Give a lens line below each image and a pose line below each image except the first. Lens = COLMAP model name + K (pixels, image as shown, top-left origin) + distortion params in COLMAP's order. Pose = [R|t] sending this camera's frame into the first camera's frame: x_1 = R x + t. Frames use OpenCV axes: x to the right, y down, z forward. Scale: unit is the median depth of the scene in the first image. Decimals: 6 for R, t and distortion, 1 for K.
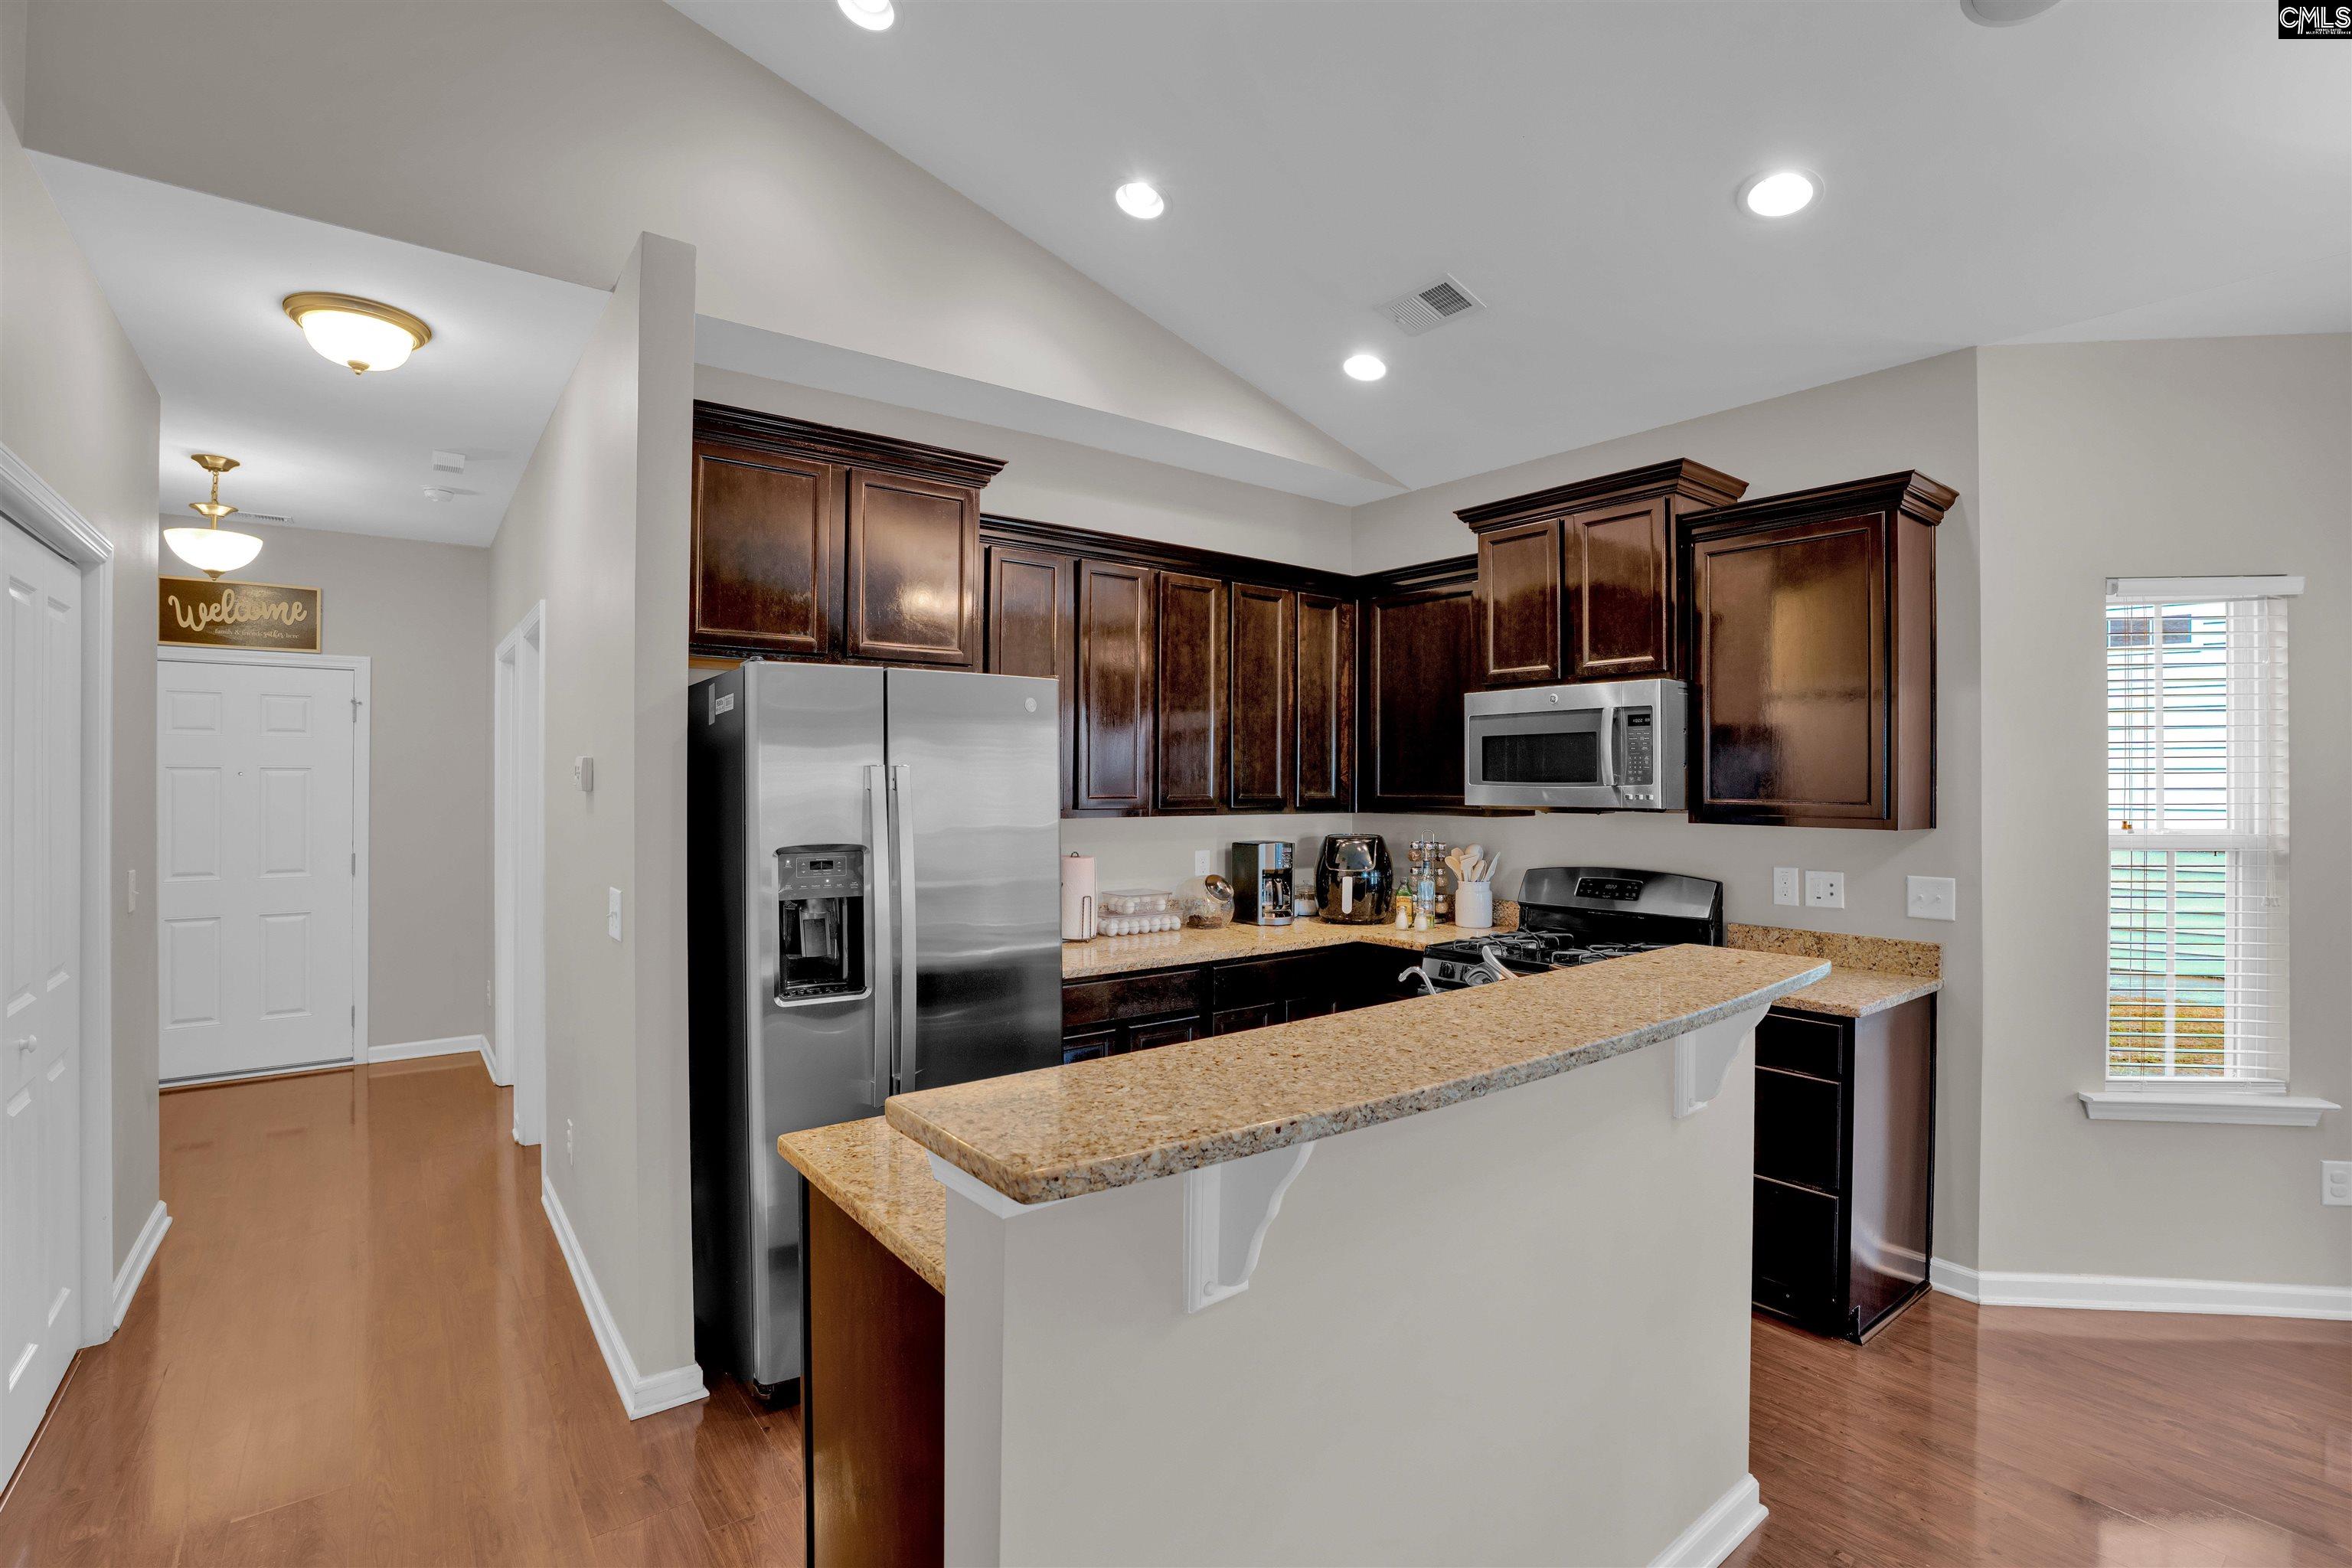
lens RADIAL K [[1079.0, 0, 1180.2], [0, 1079.0, 771.3], [0, 0, 1]] dist [-0.045909, 0.005833]
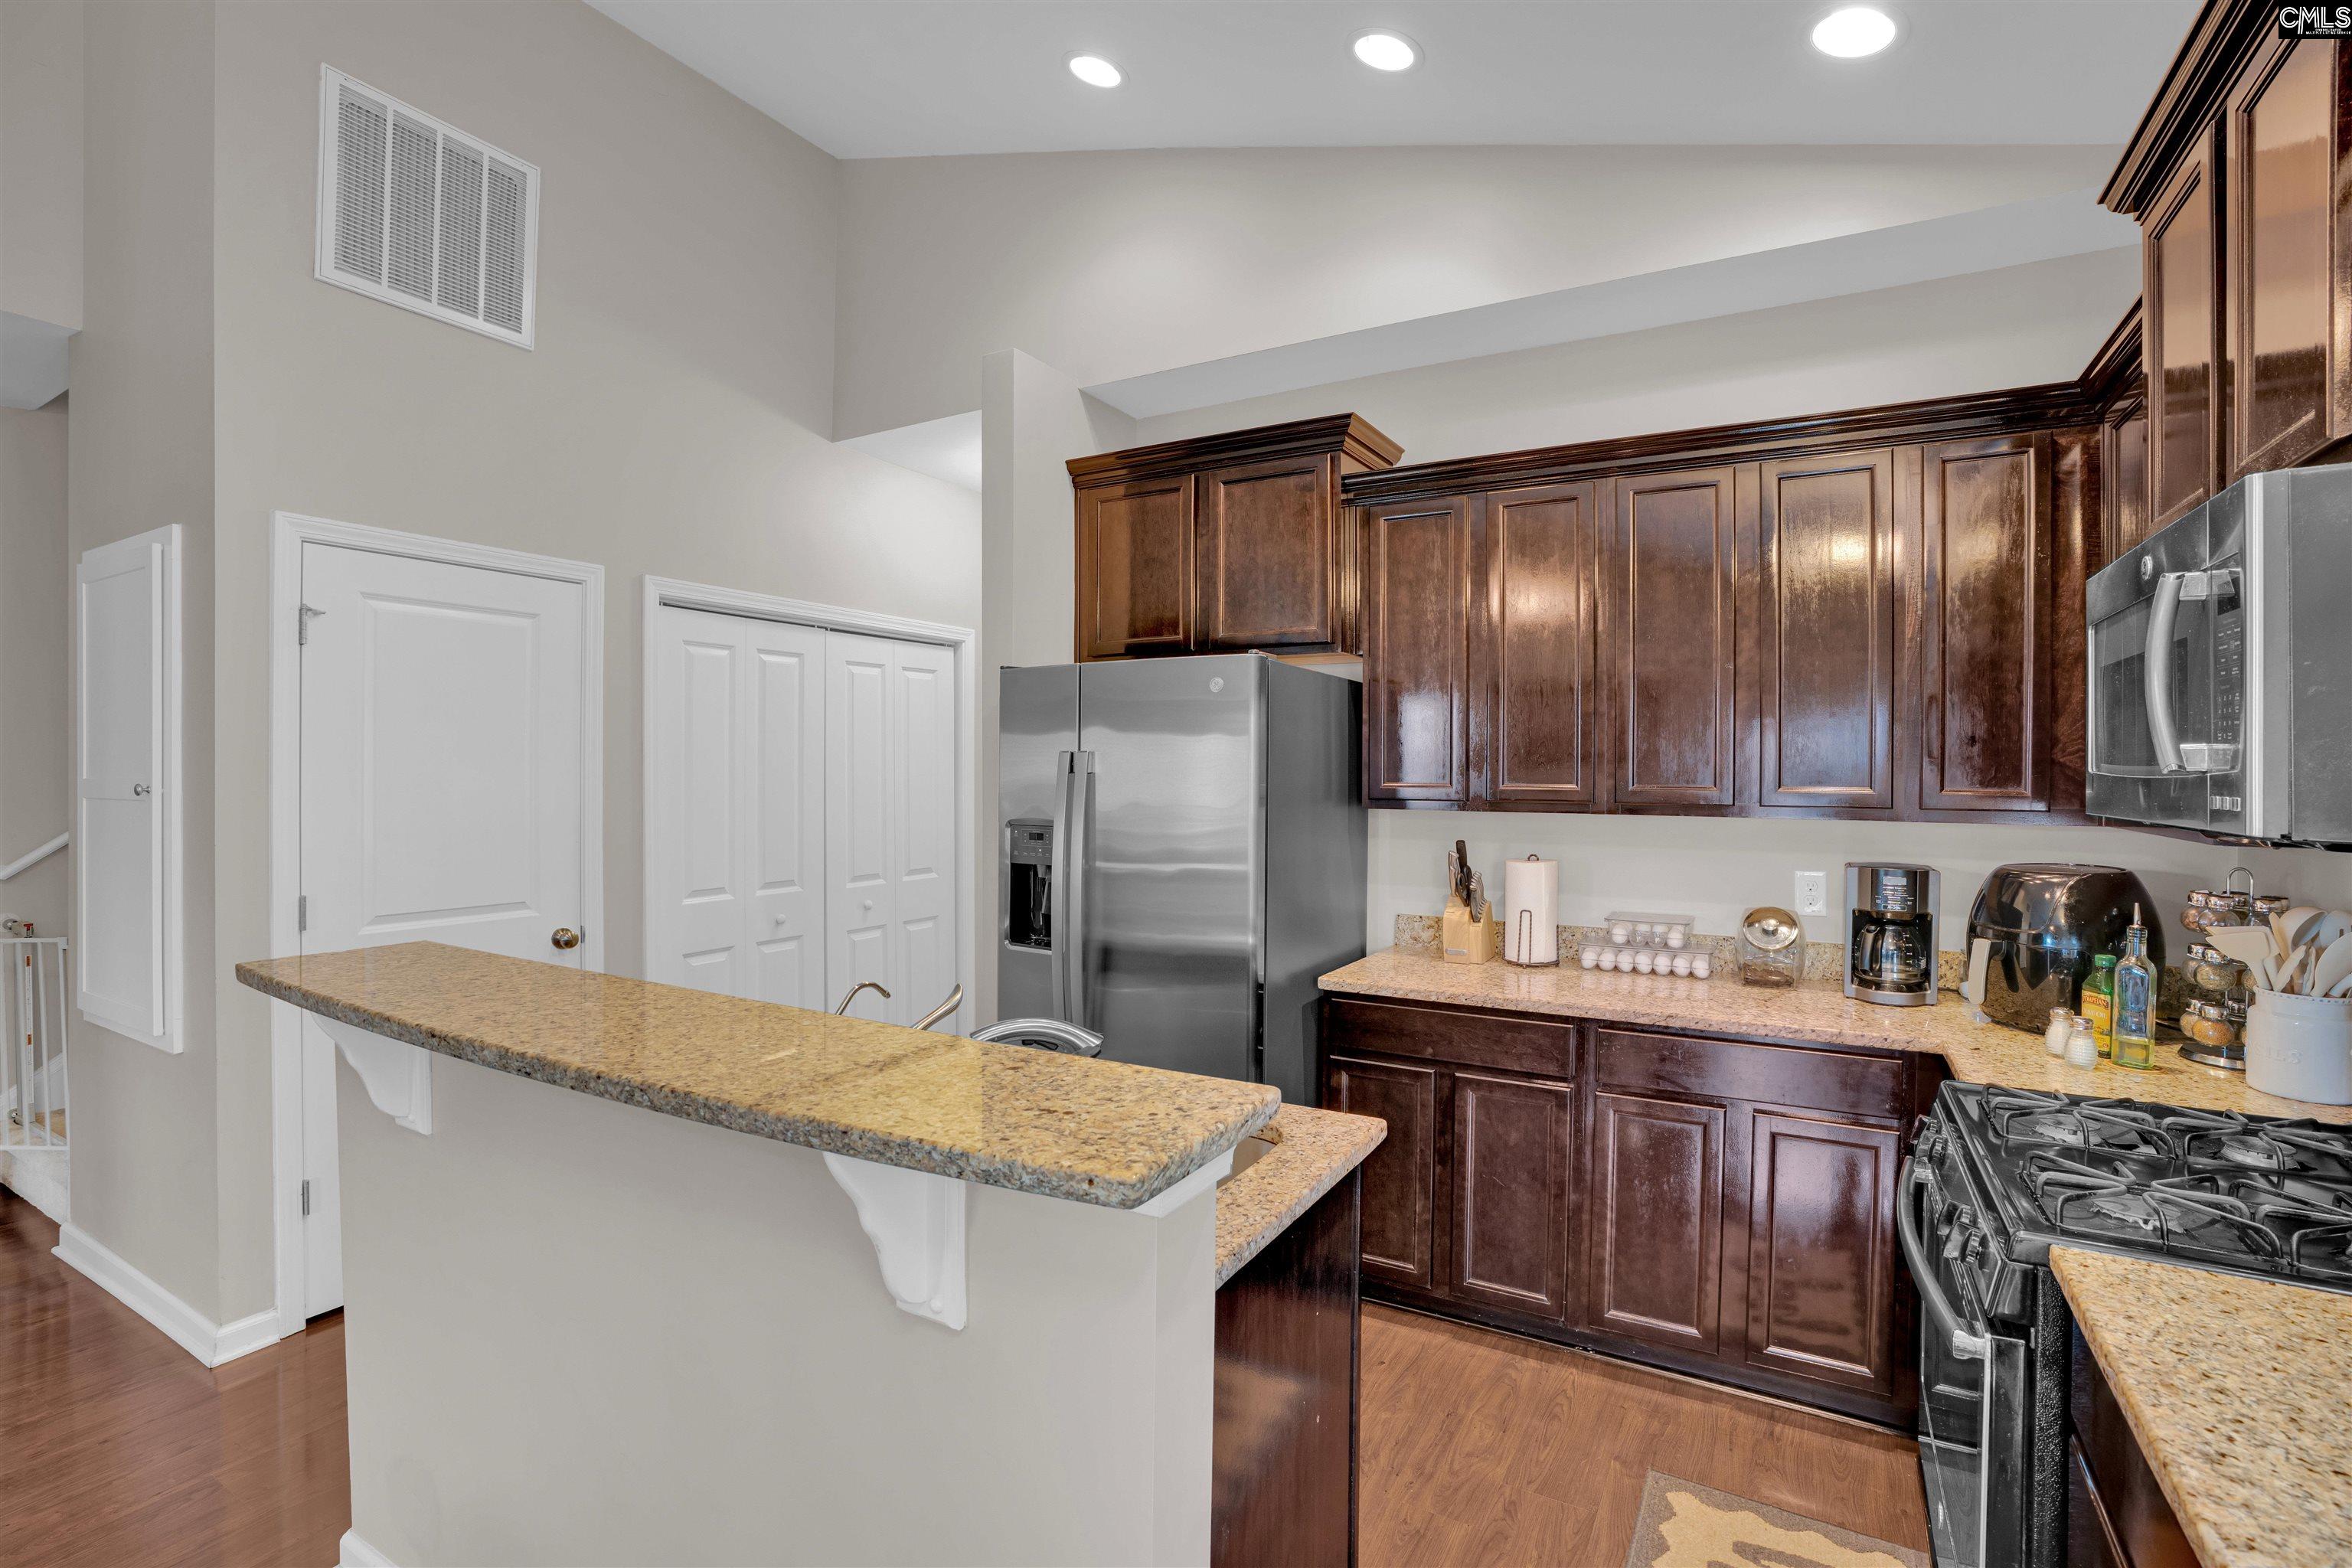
lens RADIAL K [[1079.0, 0, 1180.2], [0, 1079.0, 771.3], [0, 0, 1]] dist [-0.045909, 0.005833]
pose [[0.392620, 0.002967, -0.919696, 0.545422], [0.008265, 0.999943, 0.006754, 0.005244], [0.919664, -0.010253, 0.392573, 0.451857]]
